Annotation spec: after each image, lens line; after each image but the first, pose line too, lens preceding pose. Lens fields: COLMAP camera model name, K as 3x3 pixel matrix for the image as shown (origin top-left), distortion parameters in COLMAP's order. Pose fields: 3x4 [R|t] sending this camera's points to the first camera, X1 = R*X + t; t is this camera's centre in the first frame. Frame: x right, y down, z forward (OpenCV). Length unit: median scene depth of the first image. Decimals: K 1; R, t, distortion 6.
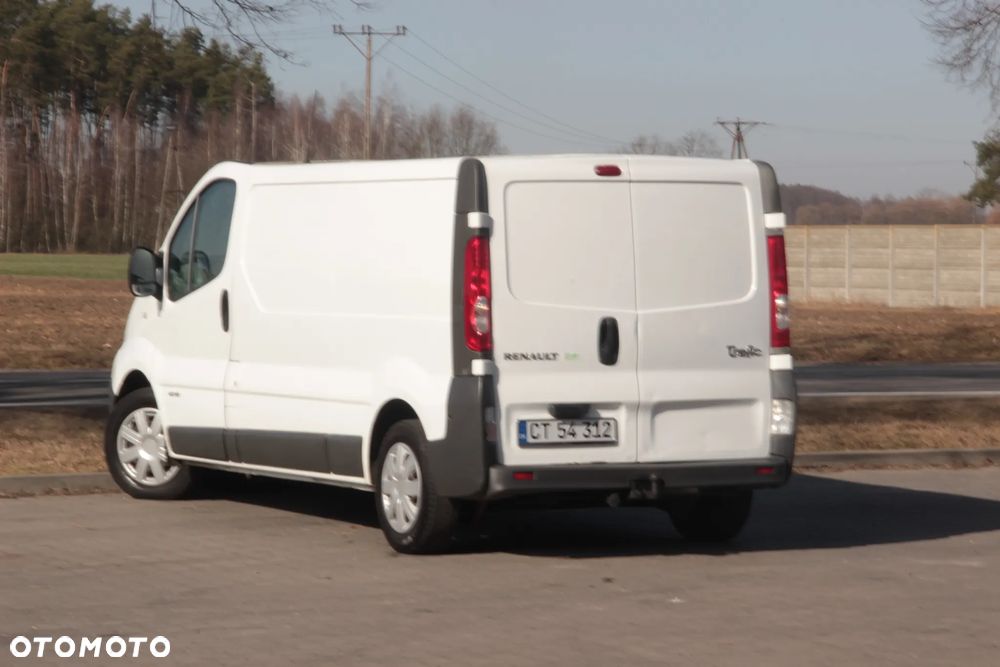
lens RADIAL K [[3579.1, 0, 479.3], [0, 3579.1, 361.5], [0, 0, 1]] dist [0.982893, 0.000000]
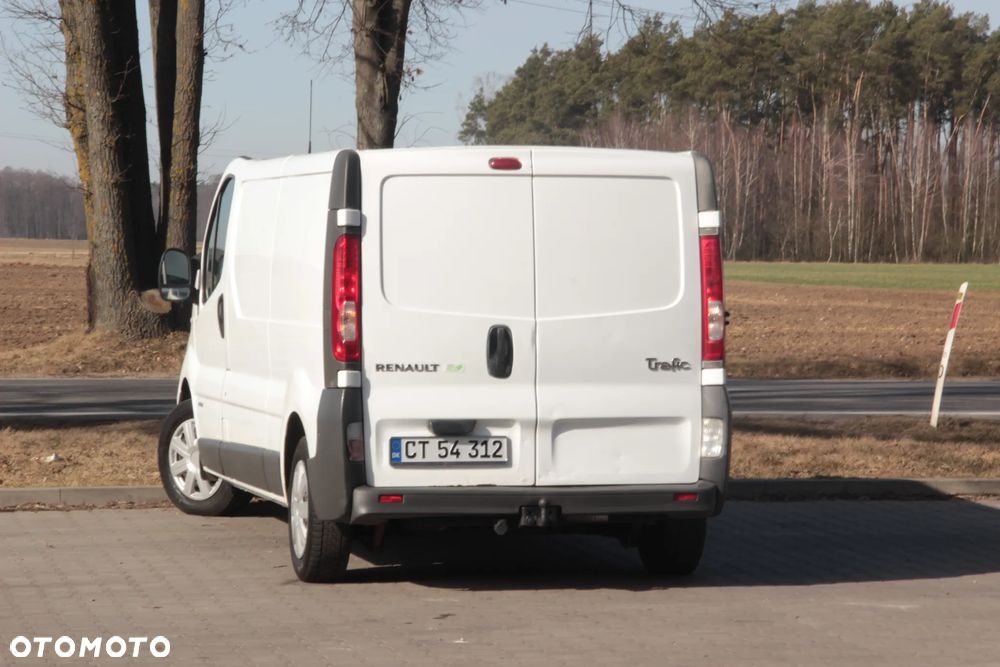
lens RADIAL K [[3579.1, 0, 502.0], [0, 3579.1, 339.5], [0, 0, 1]] dist [0.982893, 0.000000]
pose [[0.973465, 0.009126, -0.228654, 0.241977], [-0.011139, 0.999910, -0.007516, -0.001852], [0.228565, 0.009864, 0.973479, 0.117543]]
